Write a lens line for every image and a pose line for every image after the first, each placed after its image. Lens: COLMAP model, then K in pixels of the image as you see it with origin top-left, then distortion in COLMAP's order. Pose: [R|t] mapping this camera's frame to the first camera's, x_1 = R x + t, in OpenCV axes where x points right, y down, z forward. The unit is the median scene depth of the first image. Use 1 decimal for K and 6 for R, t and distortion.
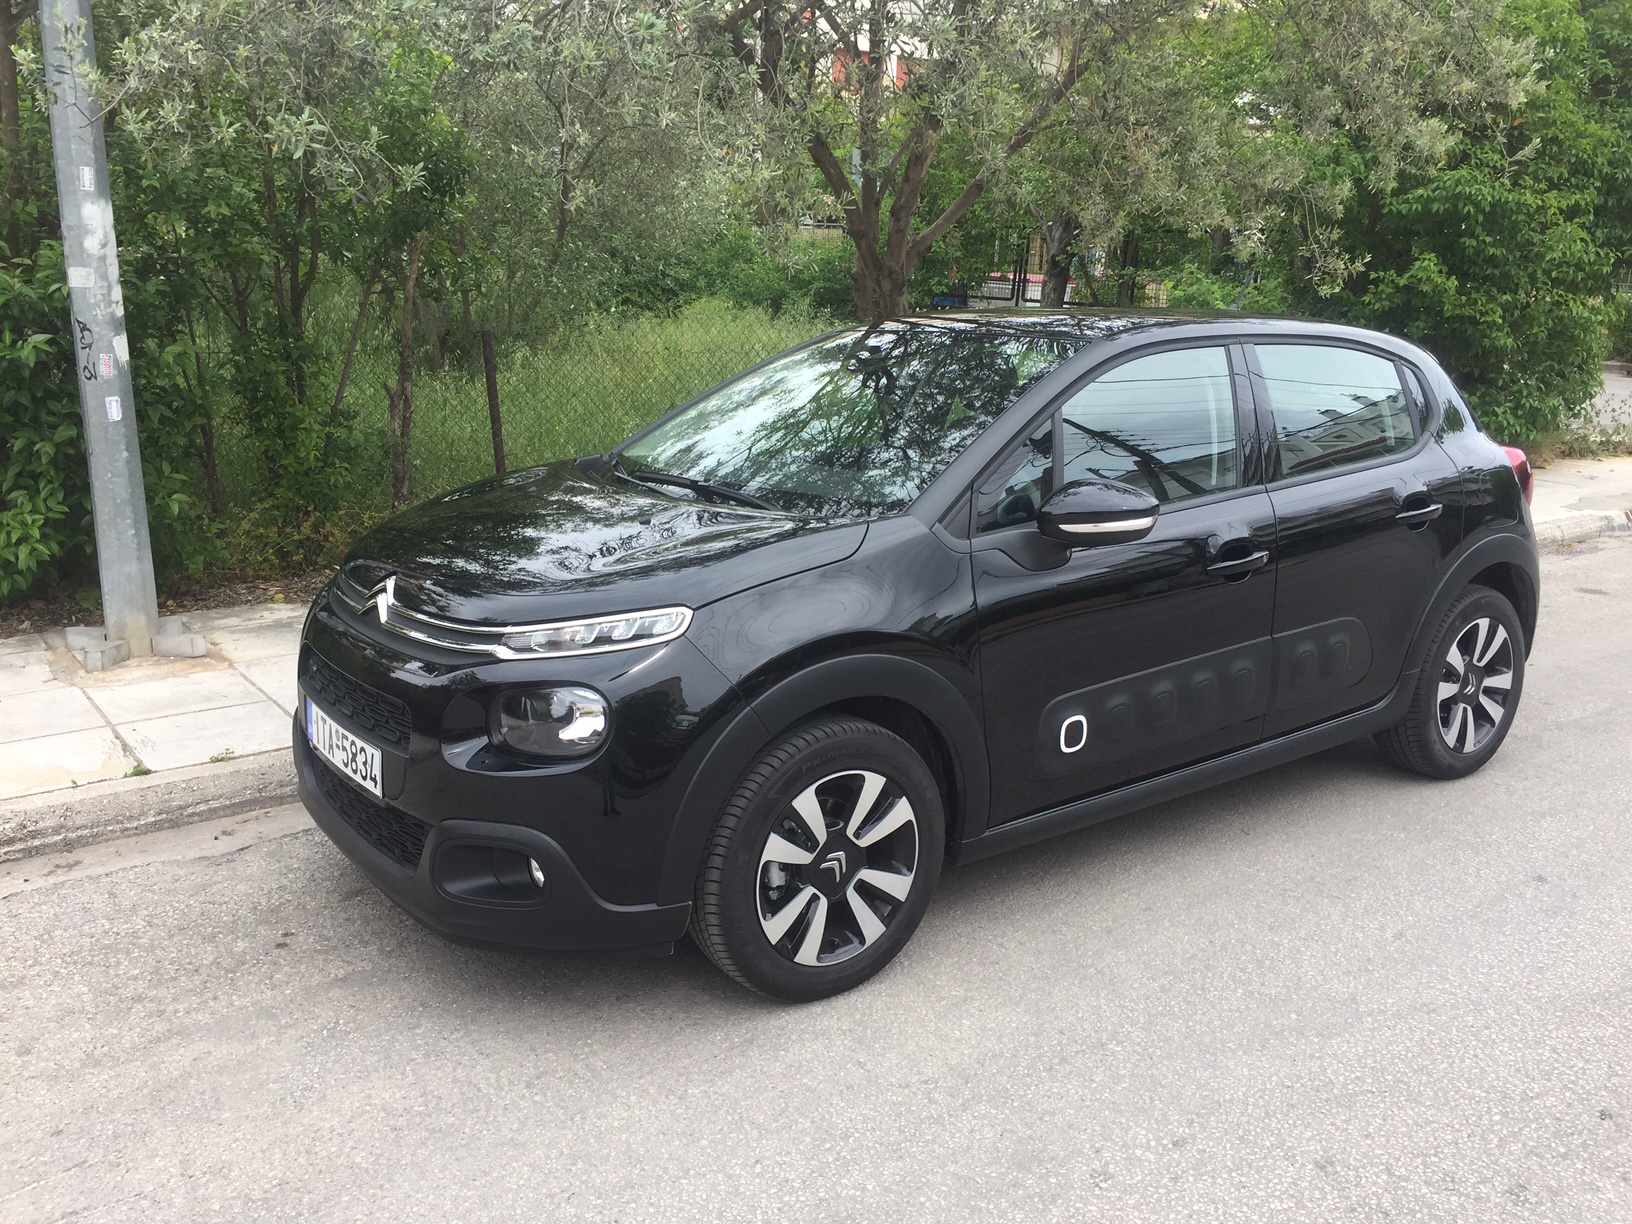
lens RADIAL K [[1419.2, 0, 795.5], [0, 1419.2, 608.8], [0, 0, 1]] dist [0.107272, -0.157538]
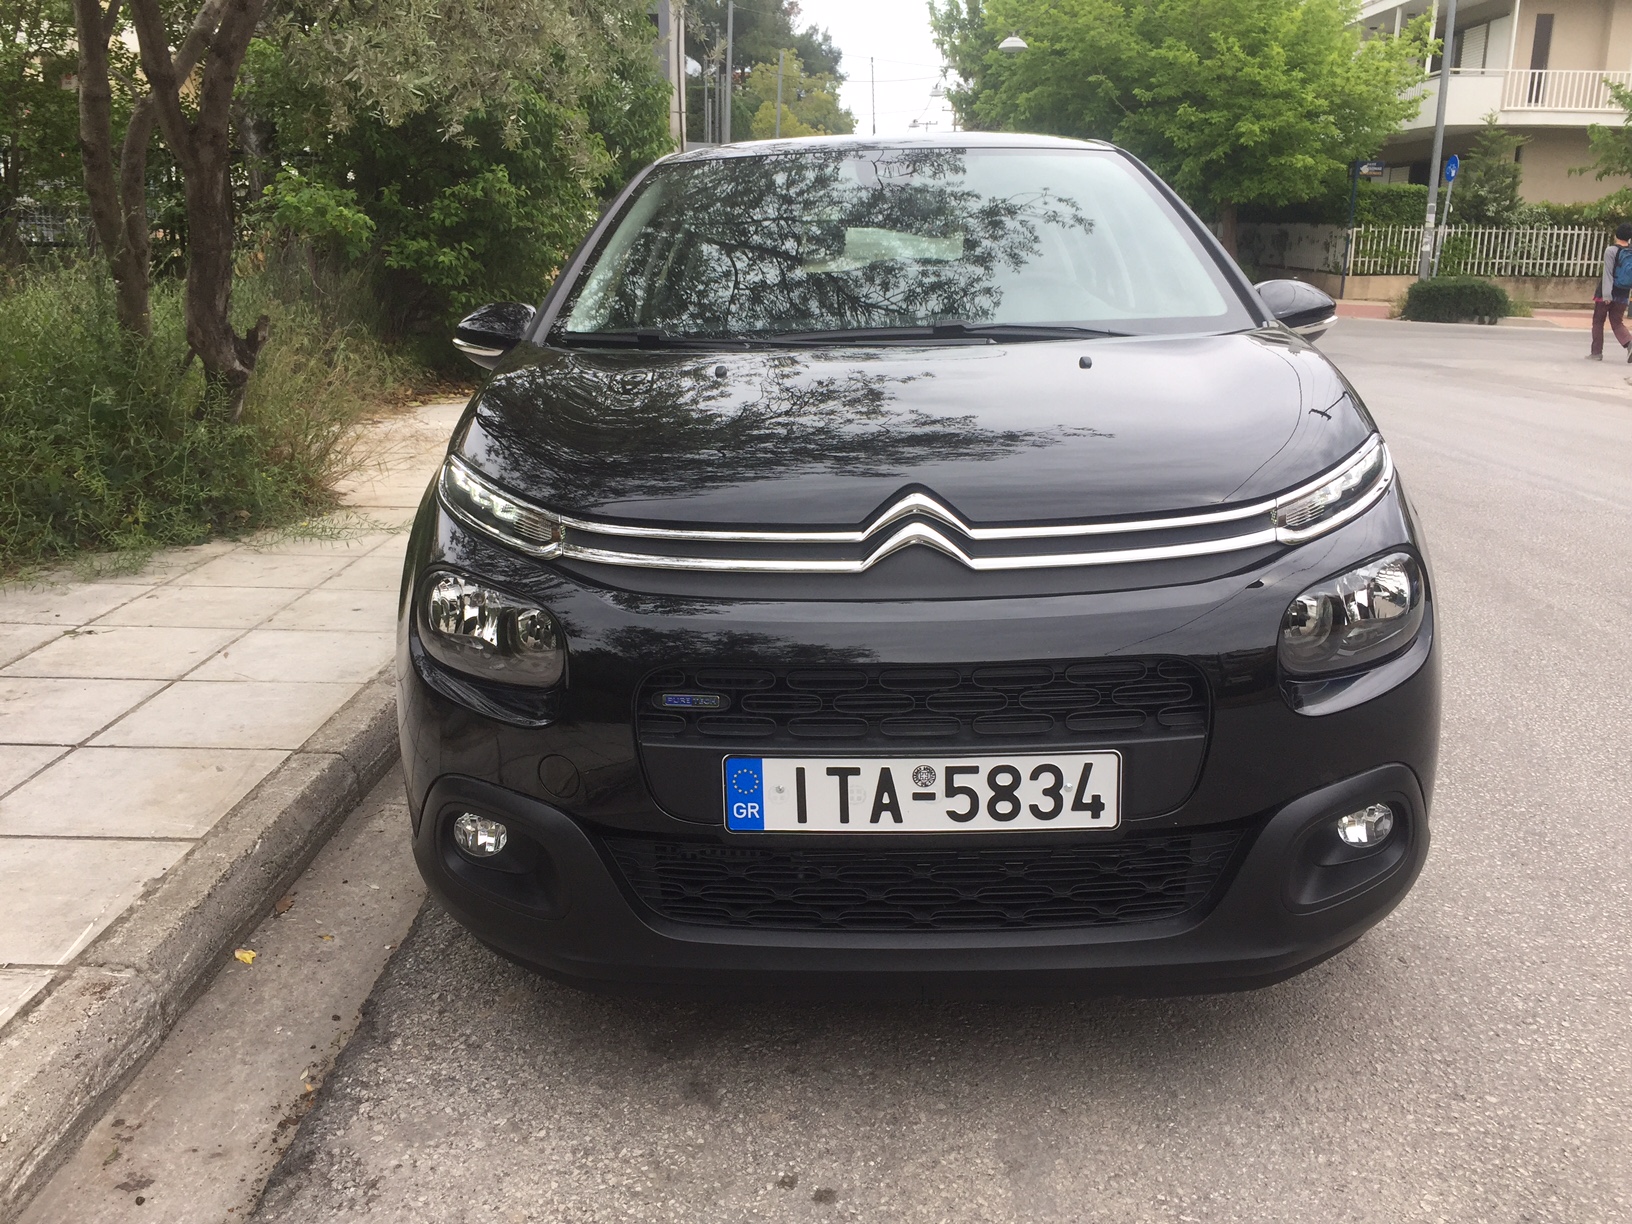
lens RADIAL K [[1419.2, 0, 795.5], [0, 1419.2, 608.8], [0, 0, 1]] dist [0.107272, -0.157538]
pose [[0.603521, -0.222155, 0.765774, -0.737259], [0.204107, 0.971447, 0.120961, -0.054785], [-0.770781, 0.083298, 0.631632, 0.639998]]
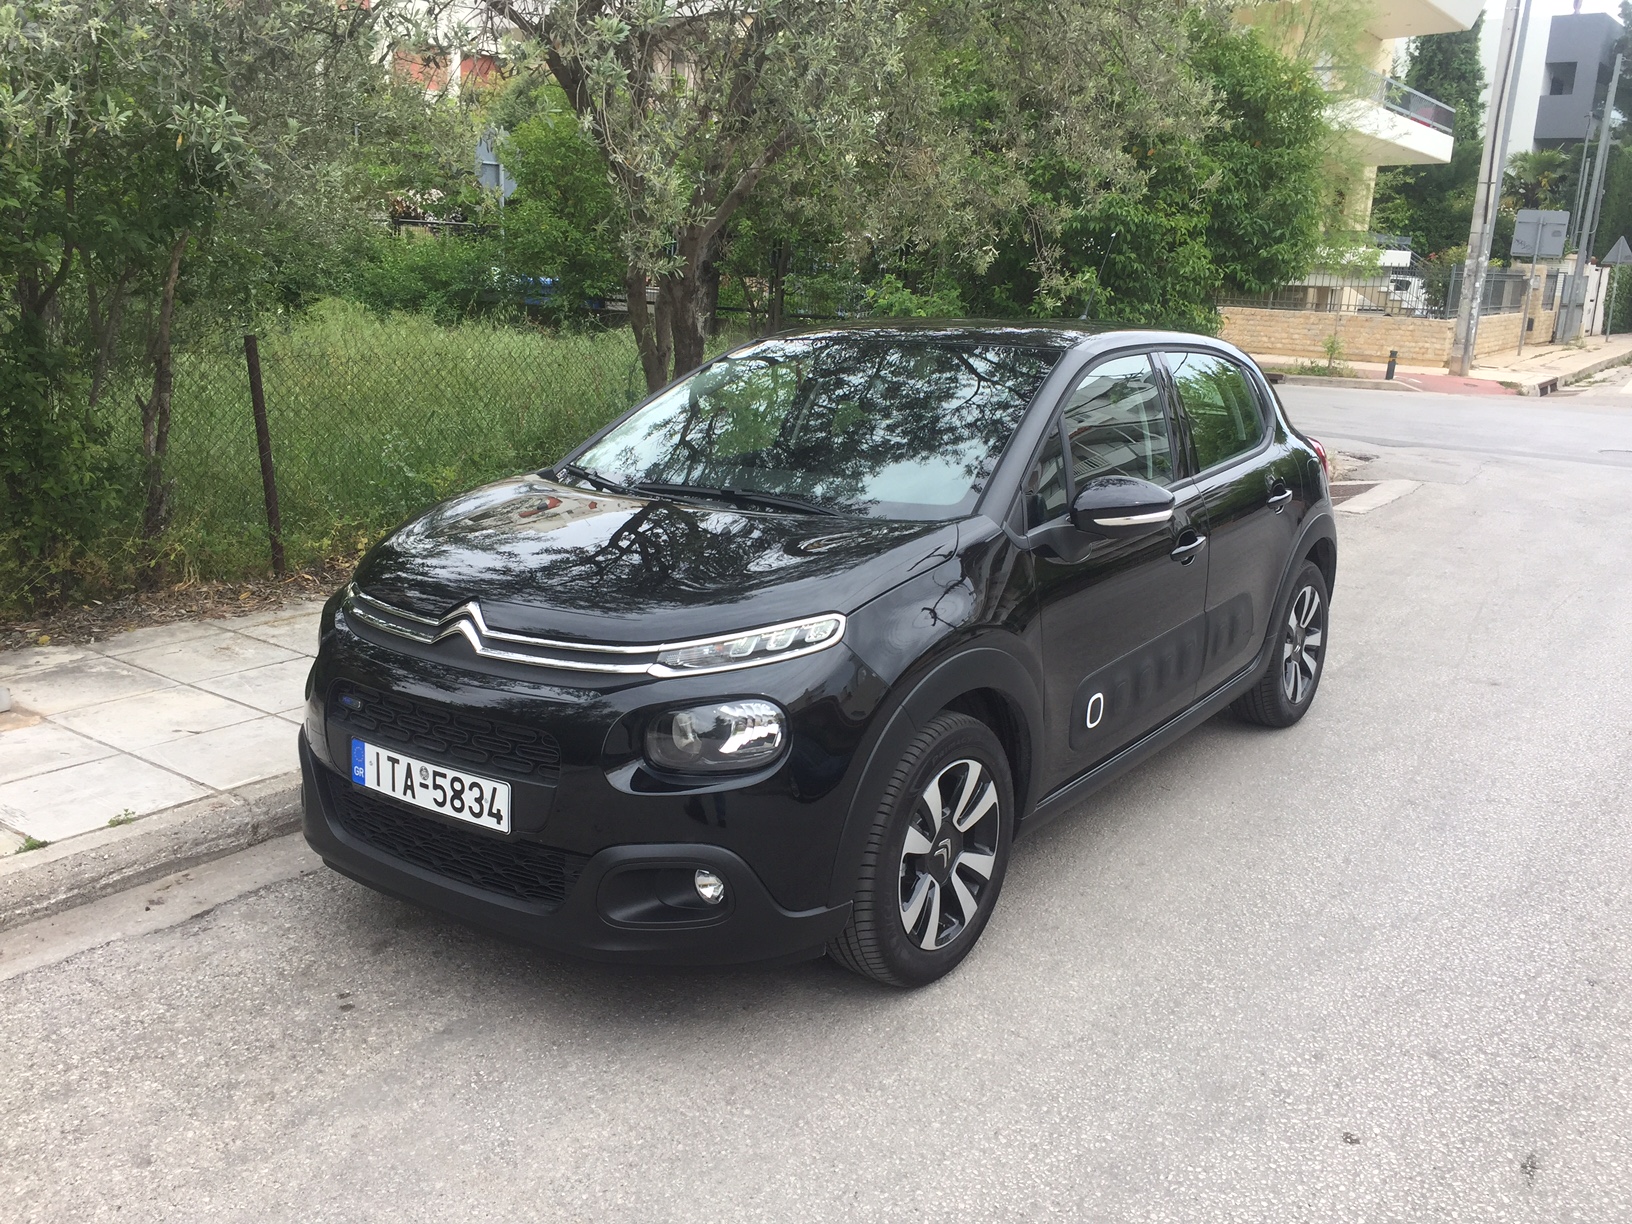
lens RADIAL K [[1419.2, 0, 795.5], [0, 1419.2, 608.8], [0, 0, 1]] dist [0.107272, -0.157538]
pose [[0.950921, -0.059493, 0.303662, -0.348794], [0.059616, 0.998182, 0.008875, -0.013204], [-0.303638, 0.009664, 0.952738, 0.027967]]
